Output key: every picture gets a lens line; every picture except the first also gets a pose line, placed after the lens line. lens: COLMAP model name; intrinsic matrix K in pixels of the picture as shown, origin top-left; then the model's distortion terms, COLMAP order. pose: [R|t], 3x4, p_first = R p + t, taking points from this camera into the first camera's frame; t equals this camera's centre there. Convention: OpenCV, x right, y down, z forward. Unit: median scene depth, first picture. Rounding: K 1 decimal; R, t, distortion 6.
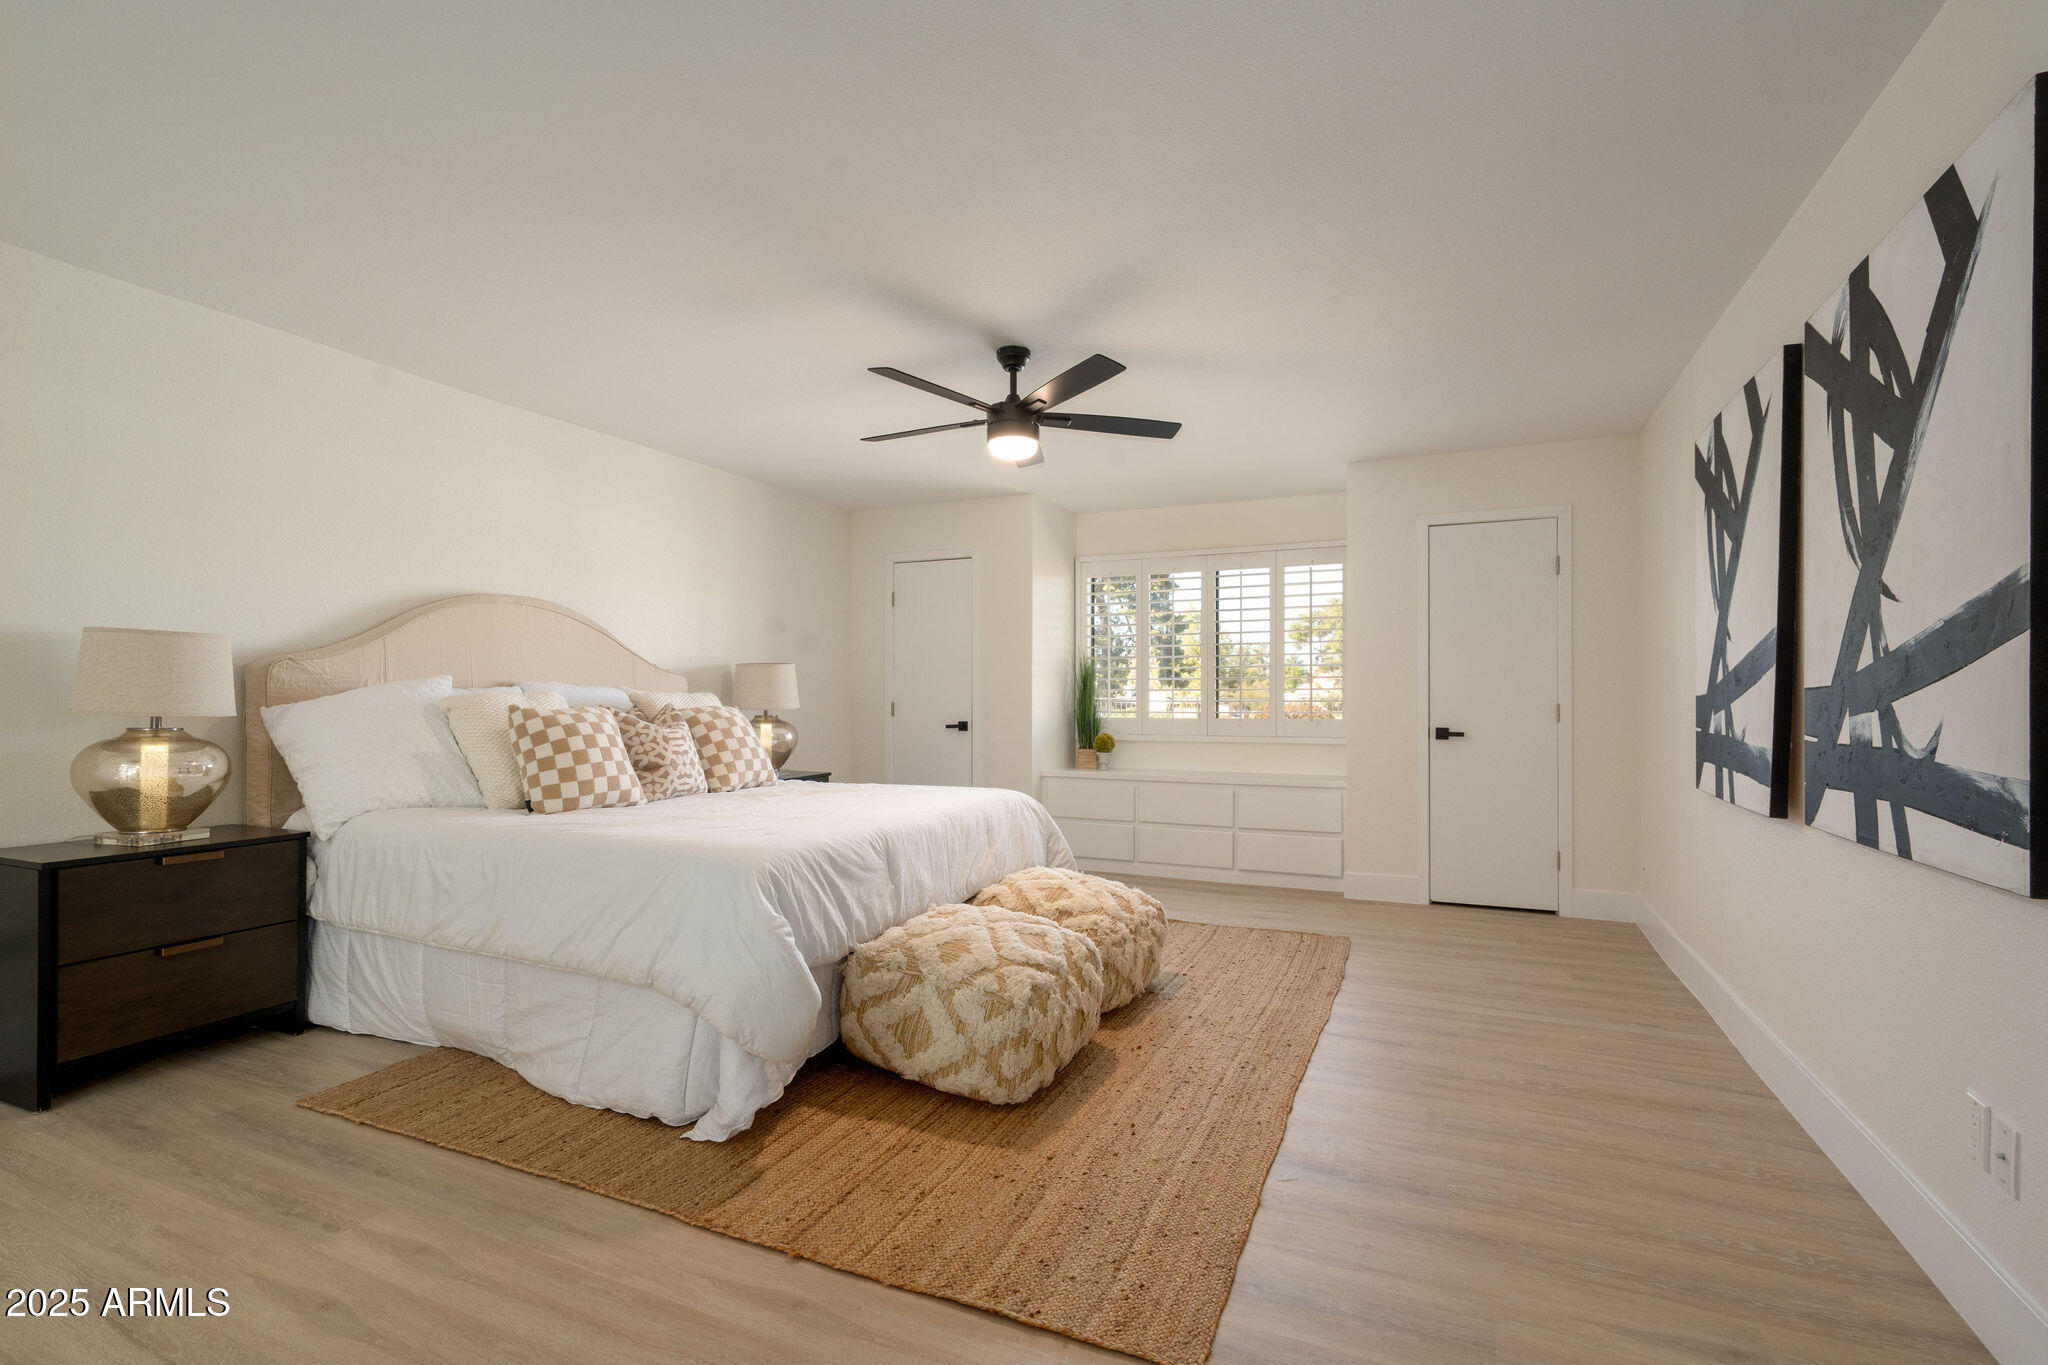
lens RADIAL K [[935.2, 0, 1023.5], [0, 935.2, 696.1], [0, 0, 1]] dist [-0.000681, -0.000199]
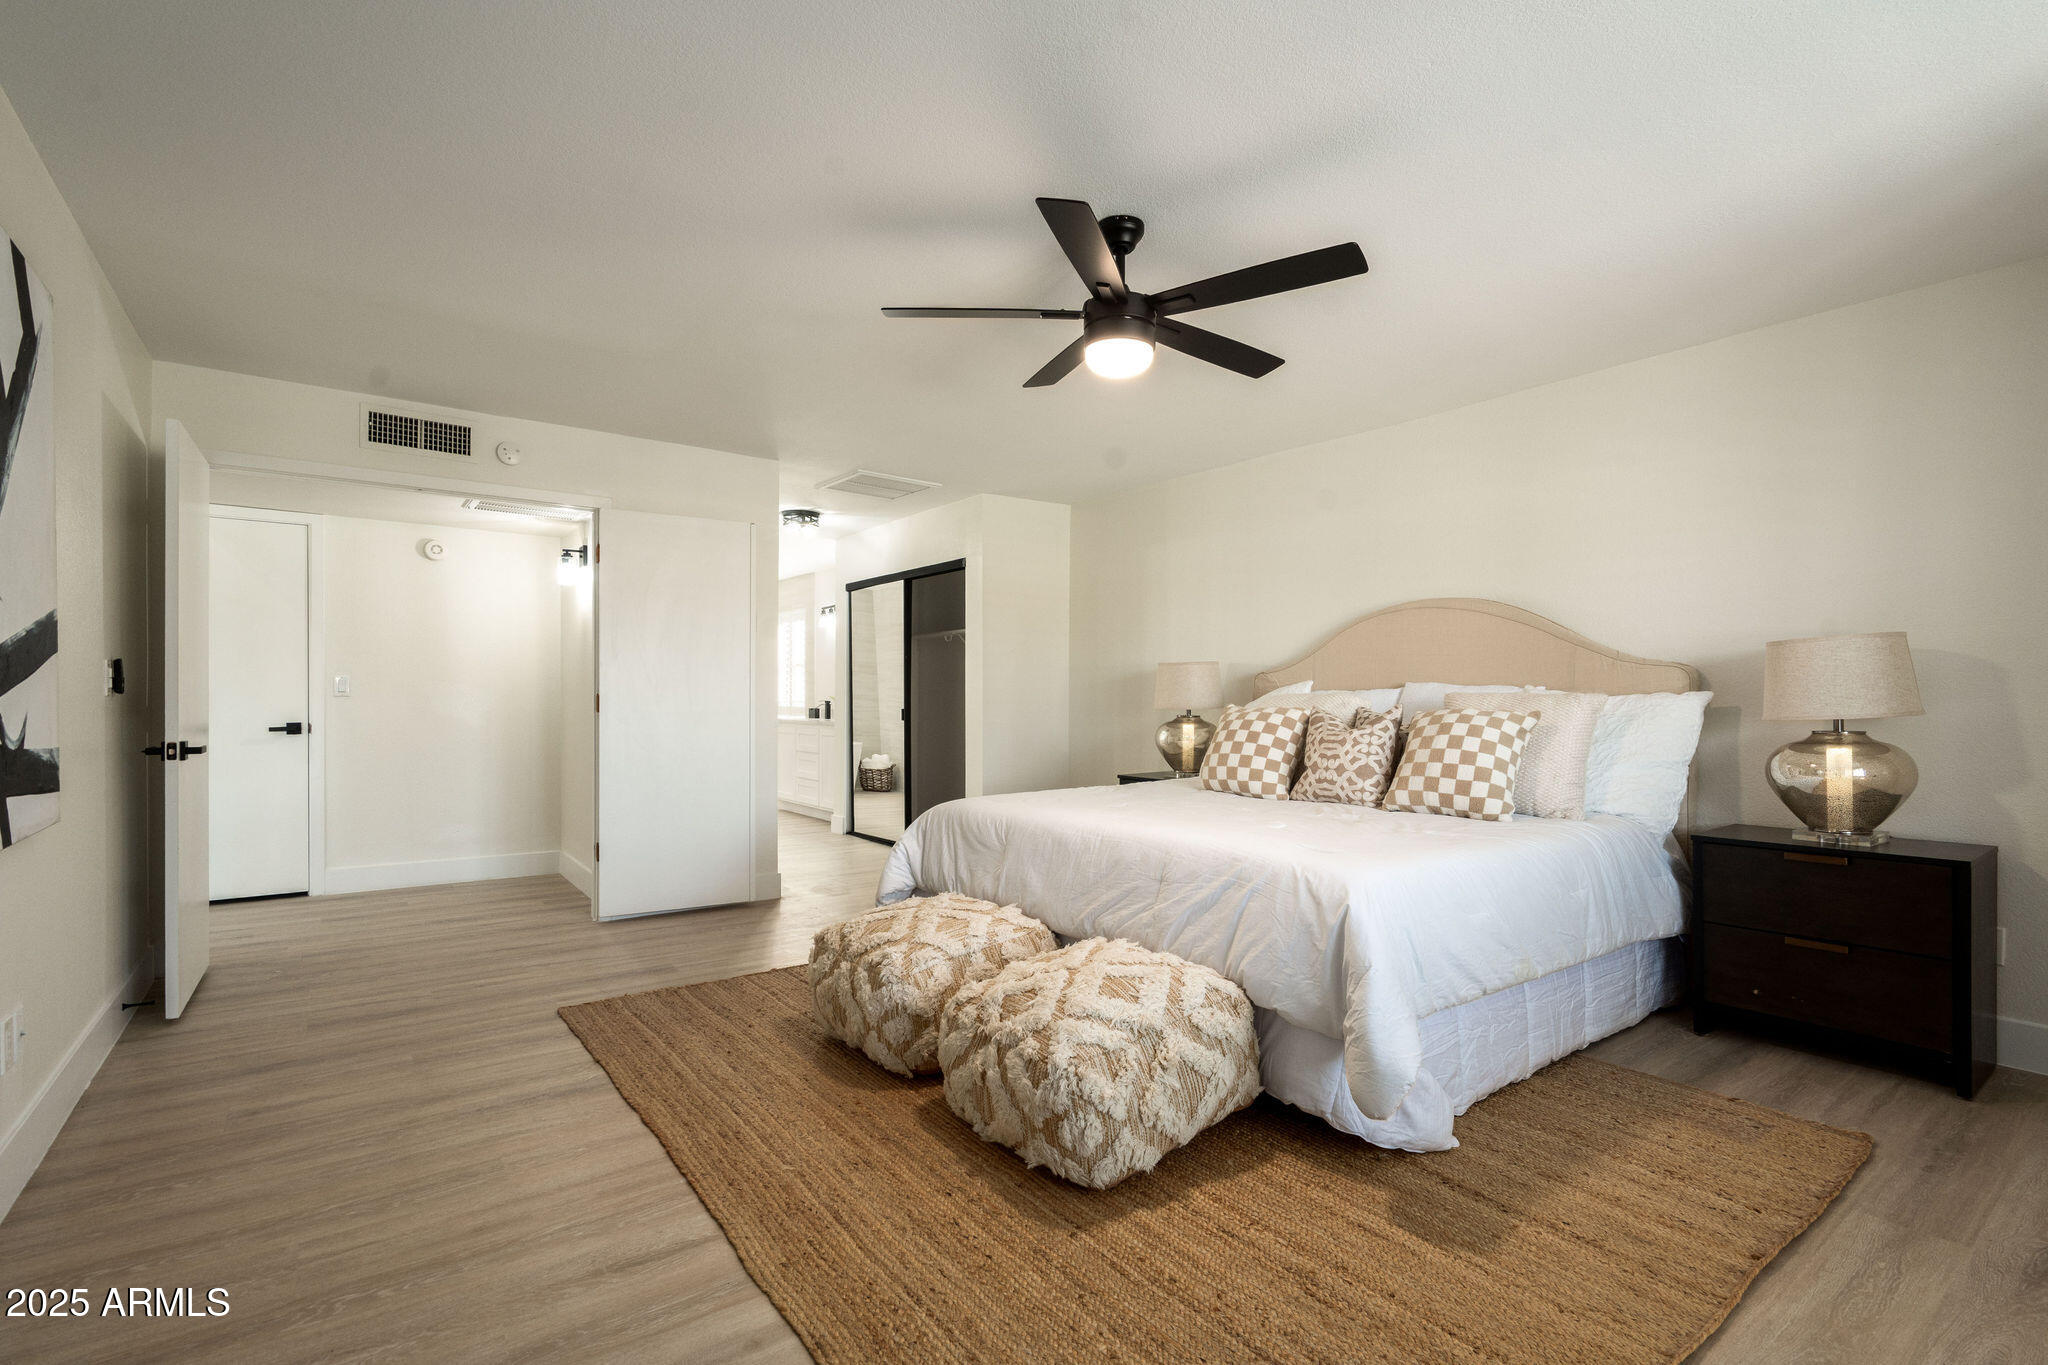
lens RADIAL K [[935.2, 0, 1023.5], [0, 935.2, 696.1], [0, 0, 1]] dist [-0.000681, -0.000199]
pose [[-0.491909, -0.003981, -0.870637, 0.617348], [-0.000433, 0.999991, -0.004328, 0.002941], [0.870646, -0.001752, -0.491906, 1.196061]]
